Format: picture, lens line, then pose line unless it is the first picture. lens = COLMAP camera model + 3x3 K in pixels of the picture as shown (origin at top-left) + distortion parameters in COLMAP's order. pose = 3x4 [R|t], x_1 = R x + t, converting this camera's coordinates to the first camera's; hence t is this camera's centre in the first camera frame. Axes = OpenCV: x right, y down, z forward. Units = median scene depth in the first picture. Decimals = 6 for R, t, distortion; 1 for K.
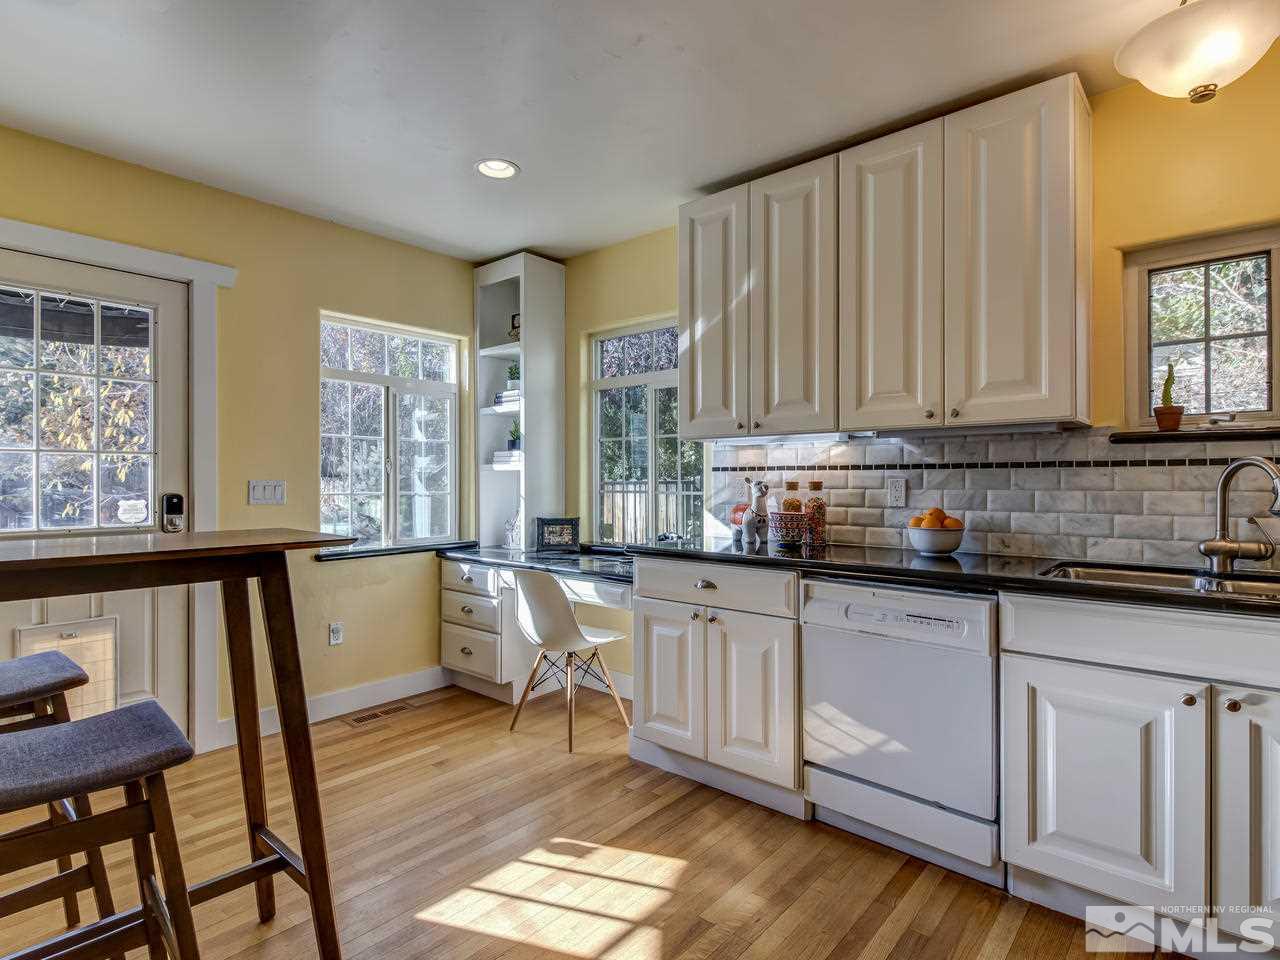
lens RADIAL K [[677.8, 0, 635.6], [0, 677.8, 479.8], [0, 0, 1]] dist [0.015233, -0.001767]
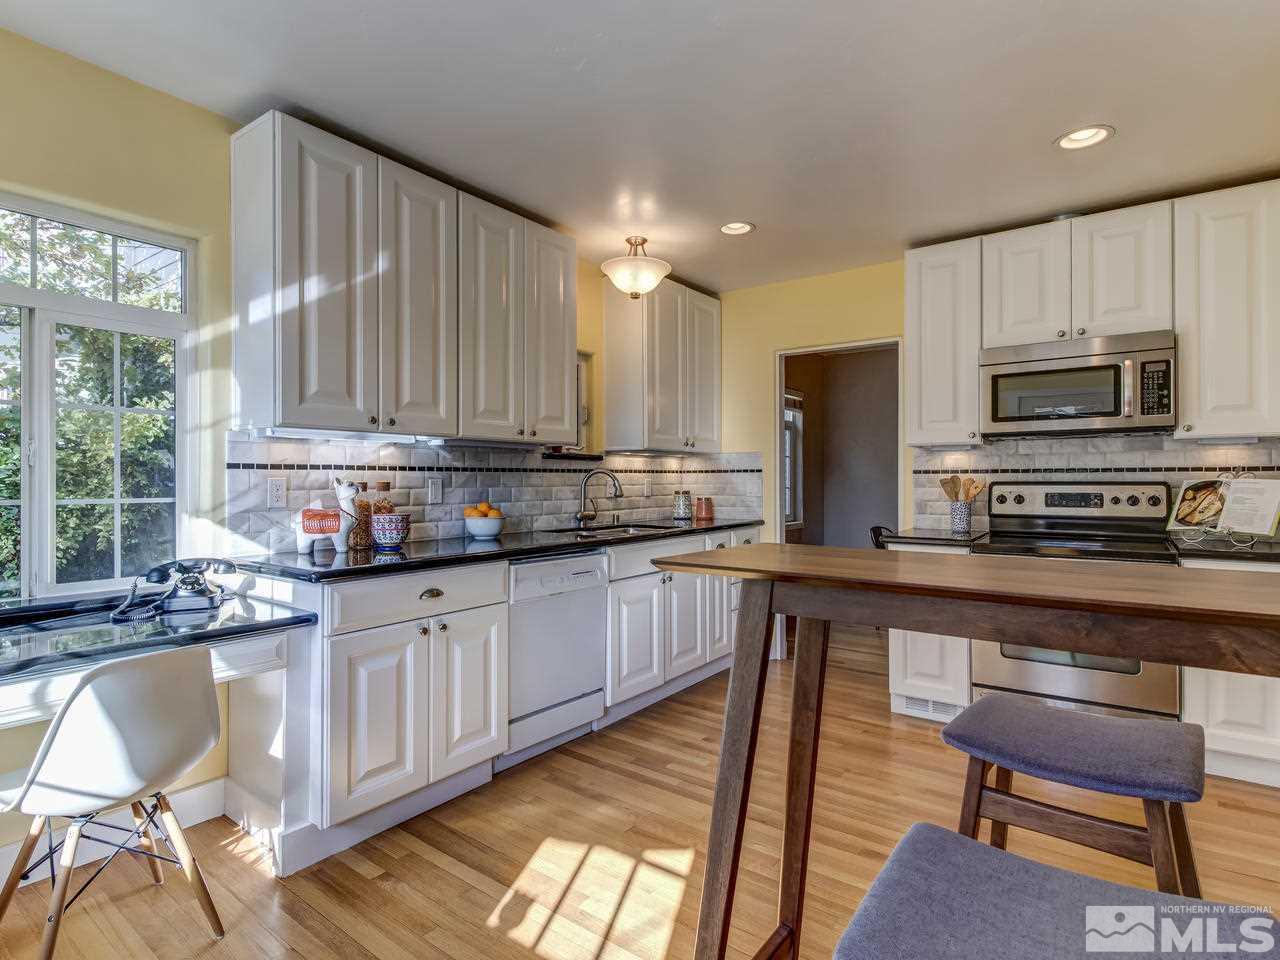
lens RADIAL K [[677.8, 0, 633.5], [0, 677.8, 478.7], [0, 0, 1]] dist [0.015233, -0.001767]
pose [[-0.077576, 0.001845, 0.996985, -0.844579], [-0.001340, 0.999997, -0.001955, -0.000924], [-0.996986, -0.001488, -0.077573, 0.799922]]
